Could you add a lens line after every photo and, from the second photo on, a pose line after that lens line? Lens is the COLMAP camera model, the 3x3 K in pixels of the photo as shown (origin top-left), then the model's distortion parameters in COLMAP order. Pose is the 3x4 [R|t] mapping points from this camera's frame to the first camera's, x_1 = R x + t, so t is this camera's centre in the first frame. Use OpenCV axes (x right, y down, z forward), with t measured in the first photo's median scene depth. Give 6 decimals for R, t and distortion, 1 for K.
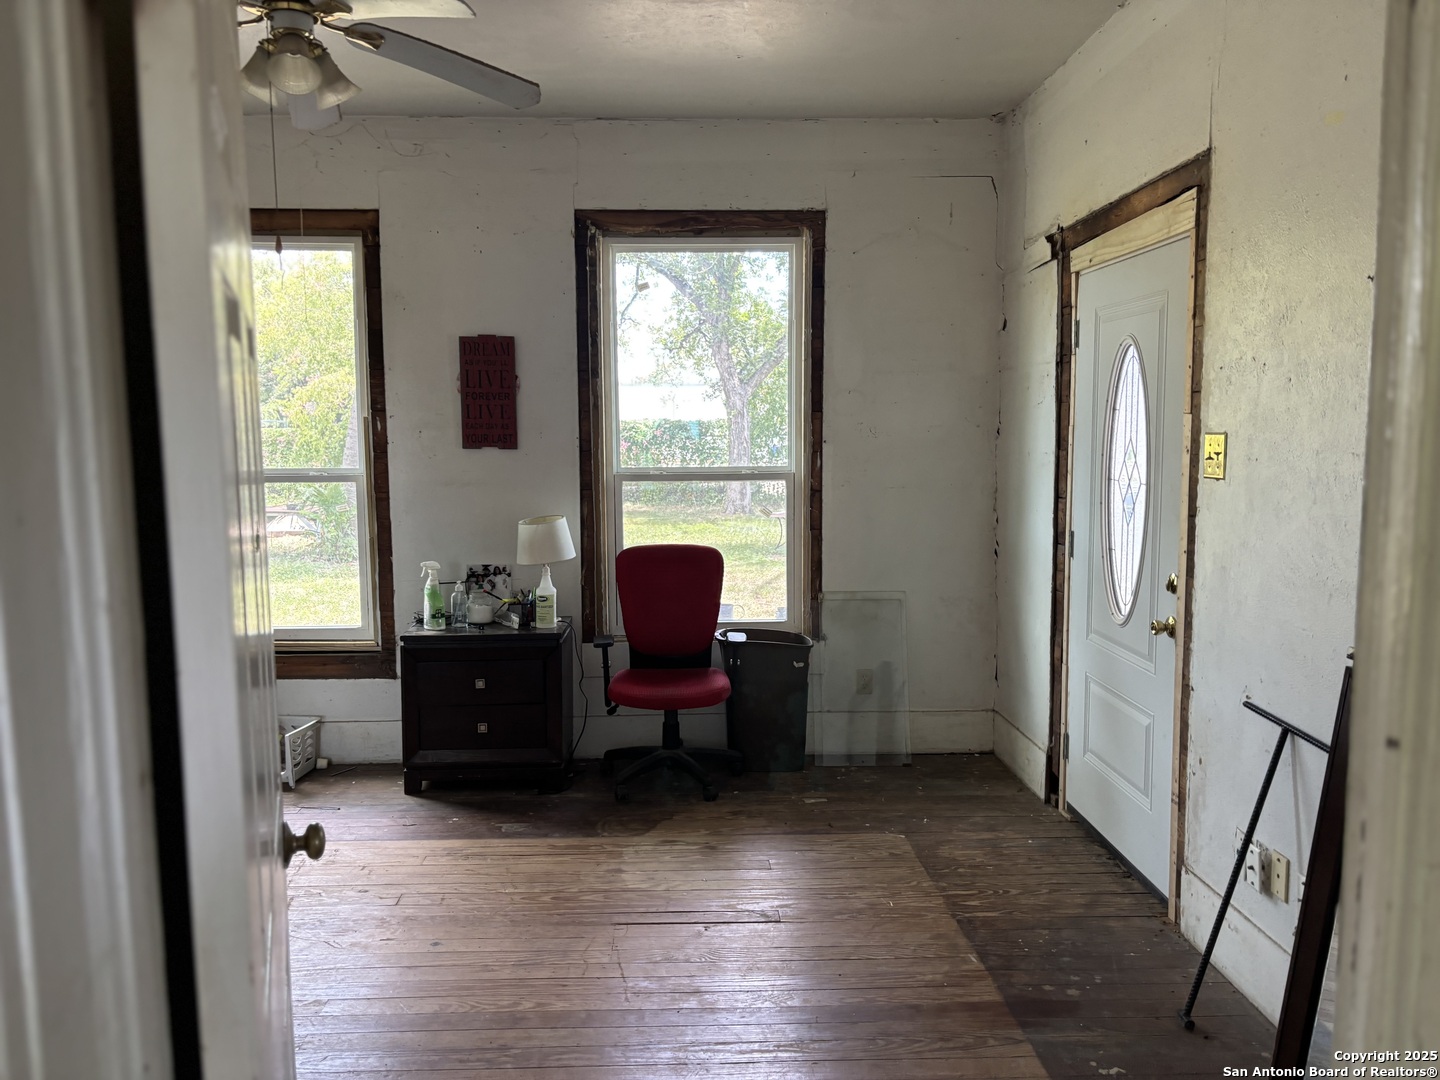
lens RADIAL K [[1089.0, 0, 711.3], [0, 1089.0, 569.9], [0, 0, 1]] dist [0.082576, -0.109305]
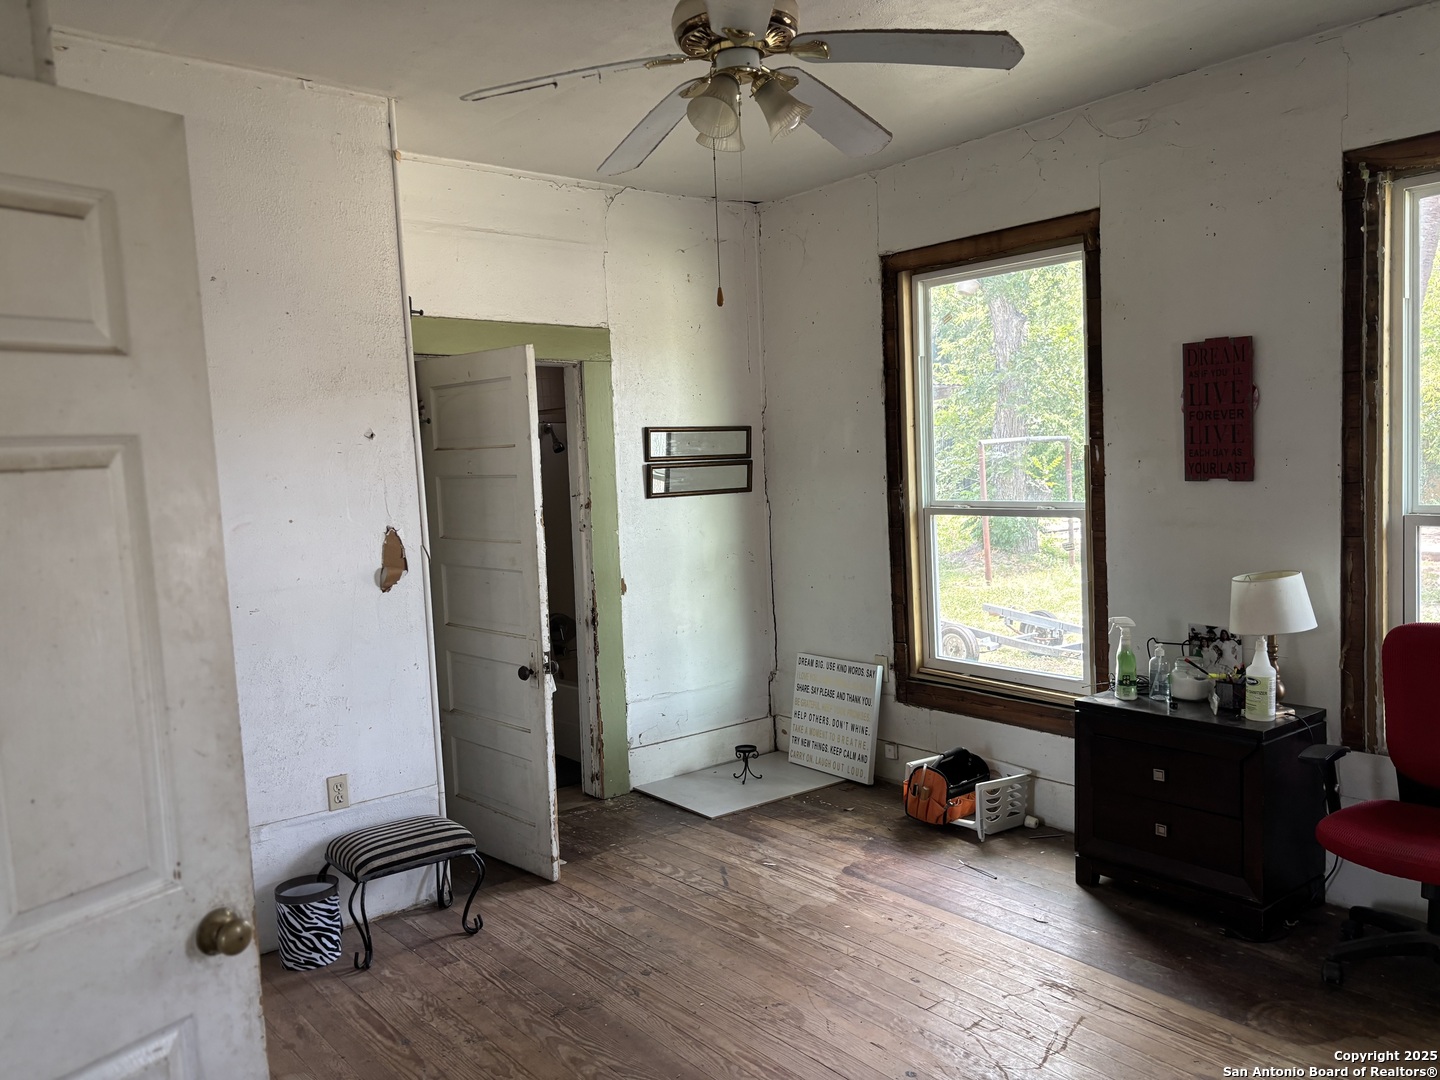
lens RADIAL K [[1089.0, 0, 711.3], [0, 1089.0, 569.9], [0, 0, 1]] dist [0.082576, -0.109305]
pose [[0.600607, 0.064083, -0.796972, 0.217692], [-0.067436, 0.997291, 0.029370, -0.046039], [0.796696, 0.036105, 0.603301, 0.234589]]
